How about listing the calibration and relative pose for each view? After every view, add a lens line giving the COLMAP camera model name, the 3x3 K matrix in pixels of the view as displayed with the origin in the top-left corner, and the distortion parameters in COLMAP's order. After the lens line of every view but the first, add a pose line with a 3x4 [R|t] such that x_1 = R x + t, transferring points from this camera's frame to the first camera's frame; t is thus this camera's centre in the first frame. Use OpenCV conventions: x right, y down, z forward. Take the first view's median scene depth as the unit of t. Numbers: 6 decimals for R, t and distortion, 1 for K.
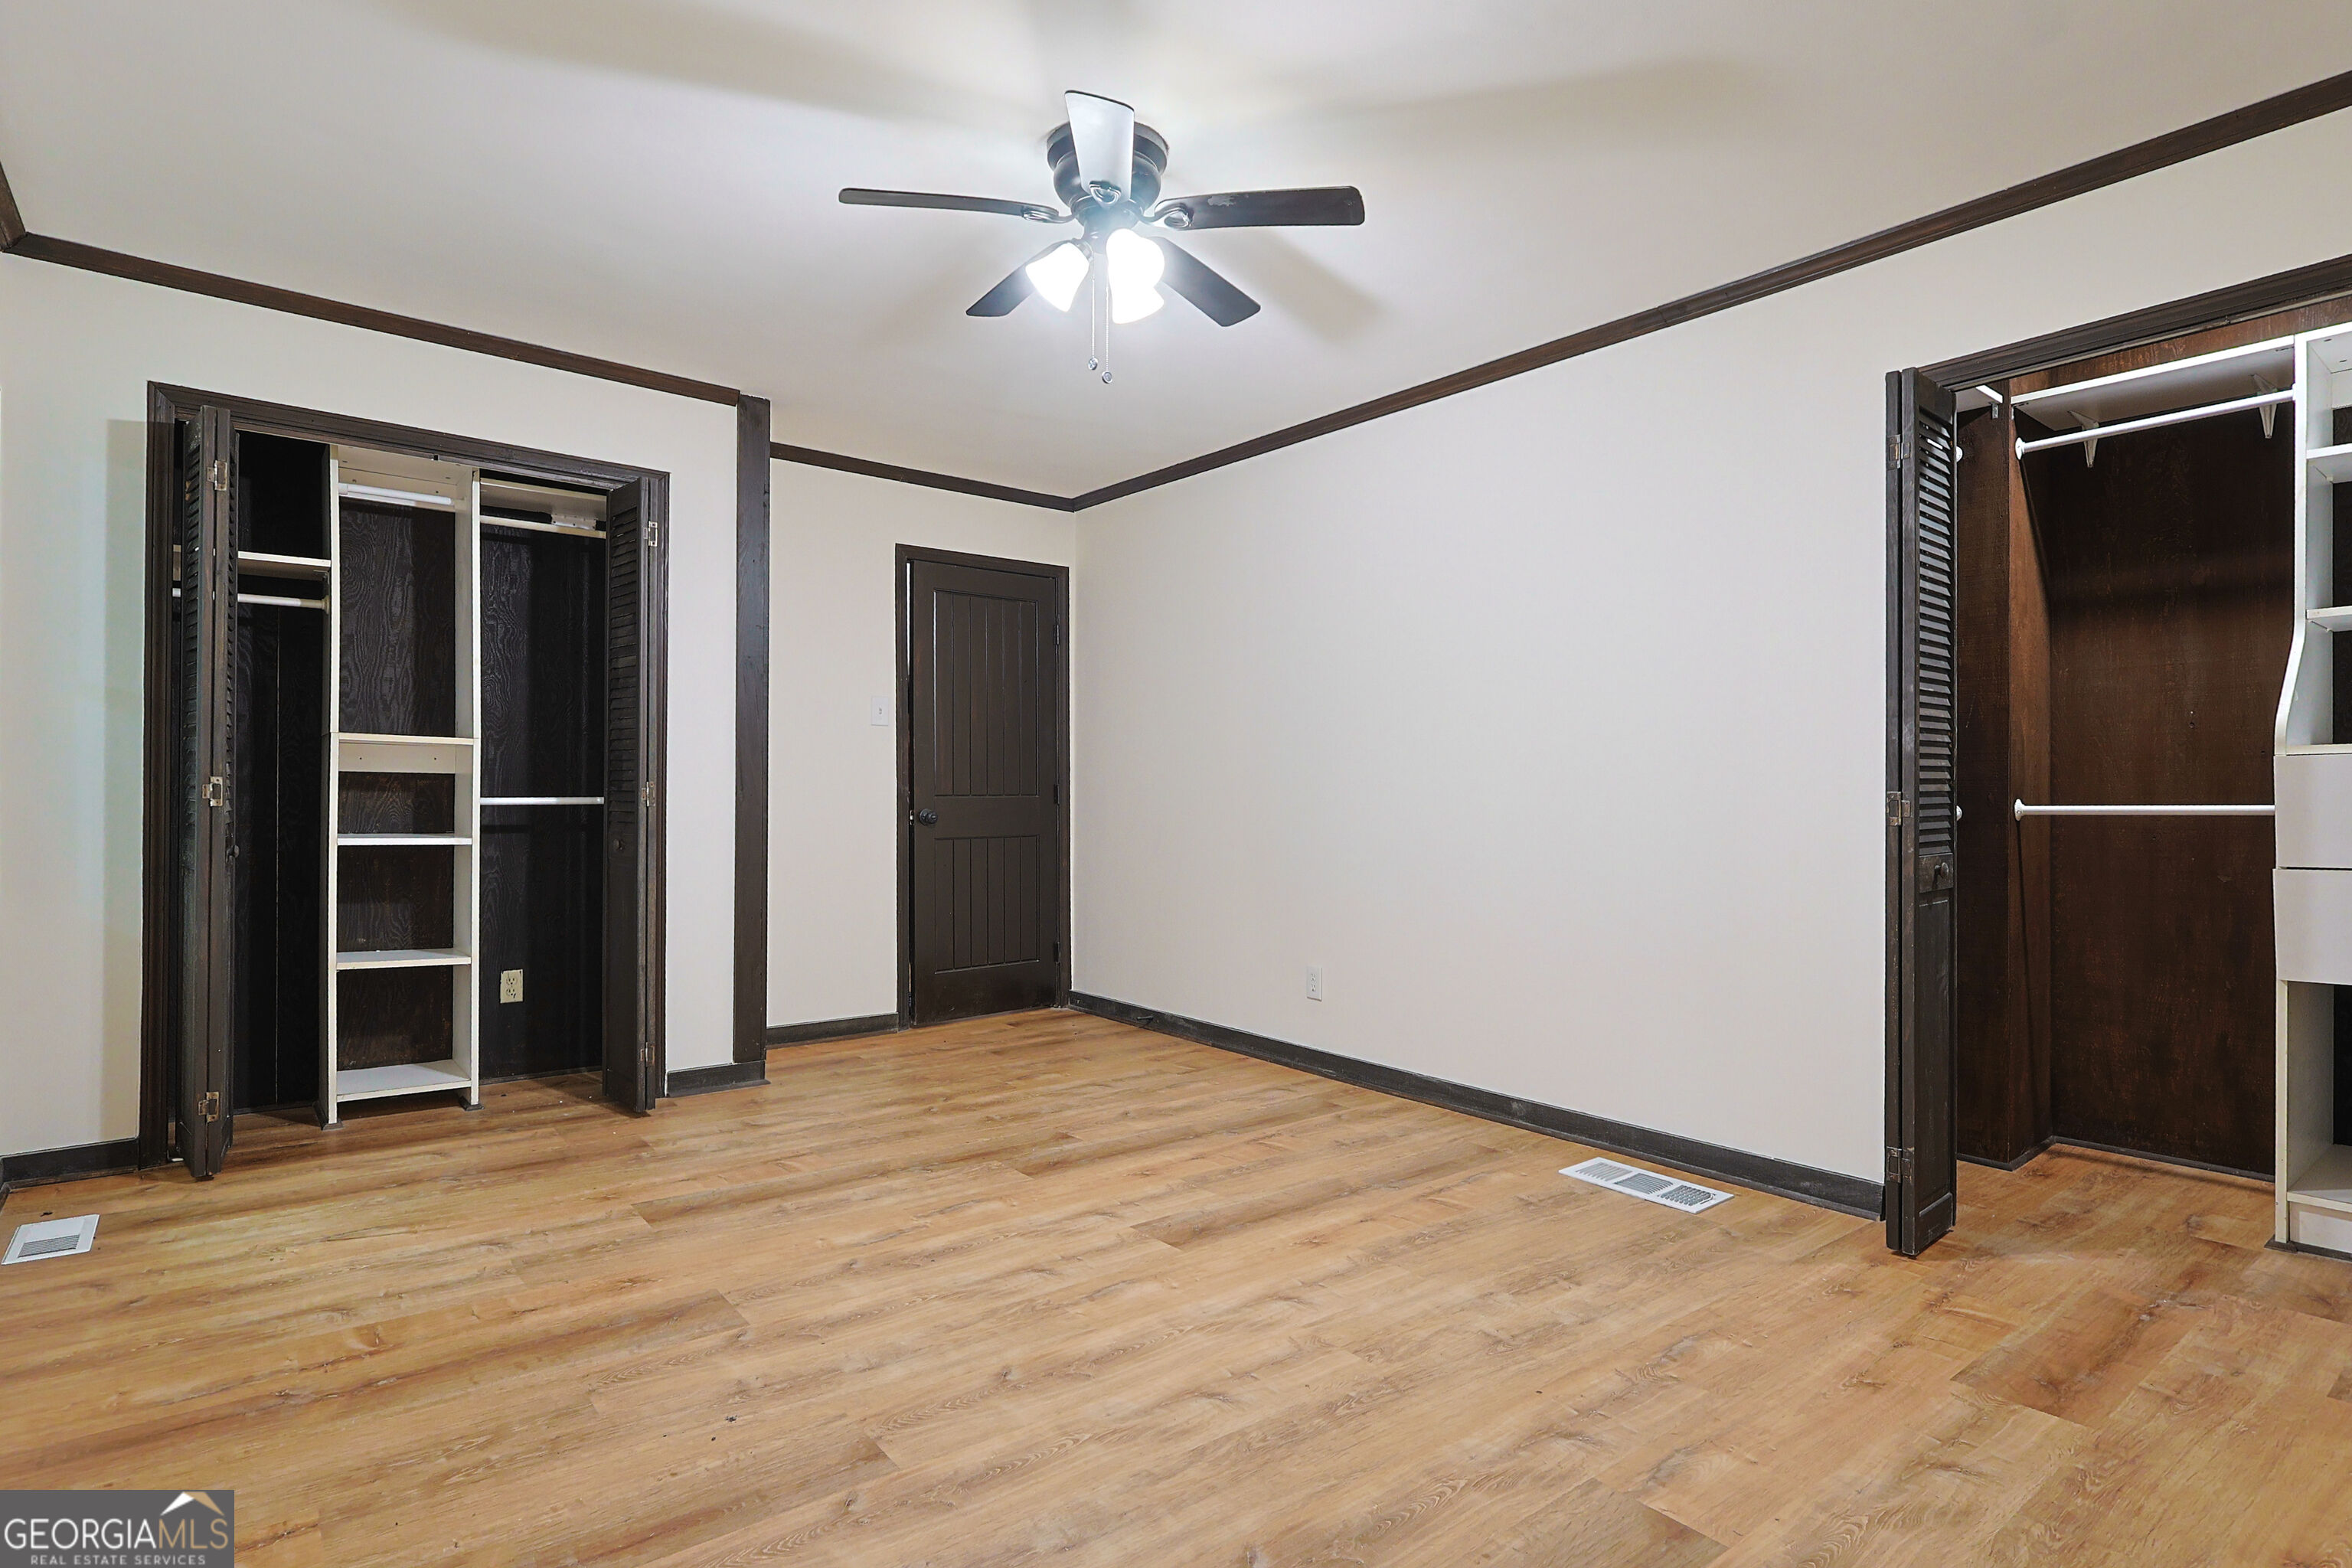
lens RADIAL K [[1147.4, 0, 1194.1], [0, 1147.4, 789.0], [0, 0, 1]] dist [-0.003720, 0.000225]
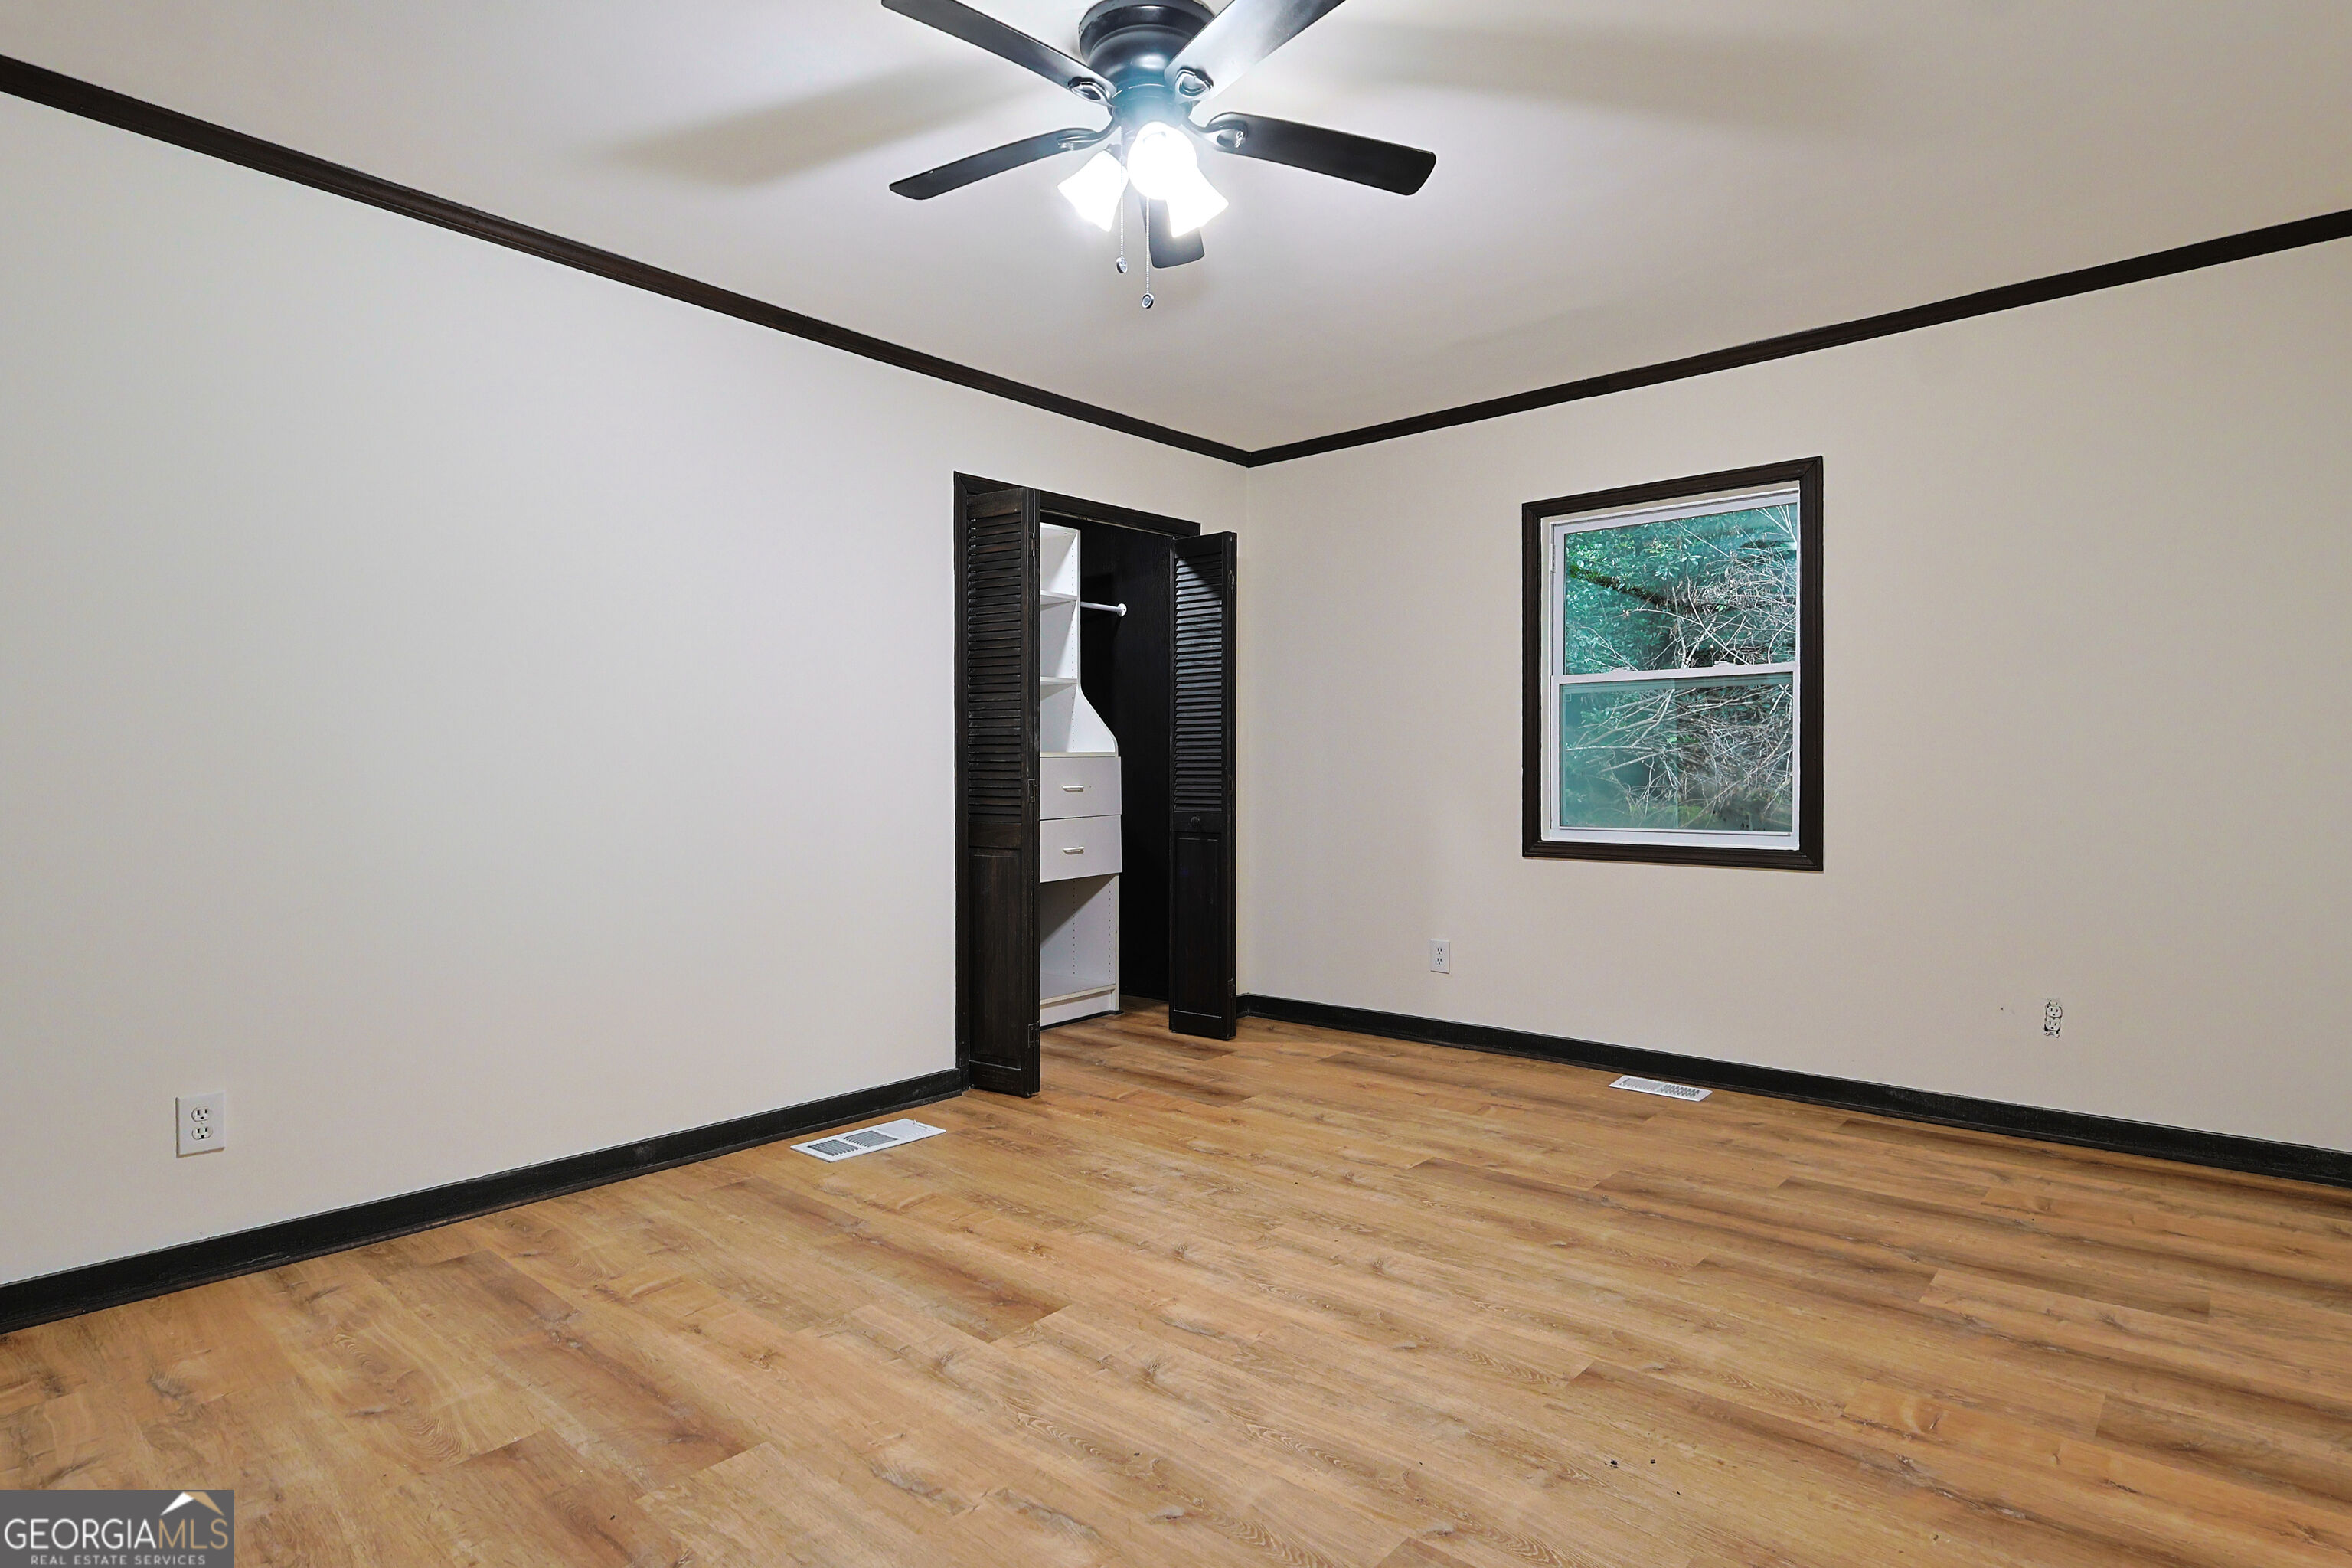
lens RADIAL K [[1177.1, 0, 1196.6], [0, 1177.1, 780.1], [0, 0, 1]] dist [-0.003581, 0.000121]
pose [[-0.139226, -0.005476, 0.990245, -0.911200], [0.001414, 0.999983, 0.005729, 0.000447], [-0.990260, 0.002198, -0.139216, 1.037701]]
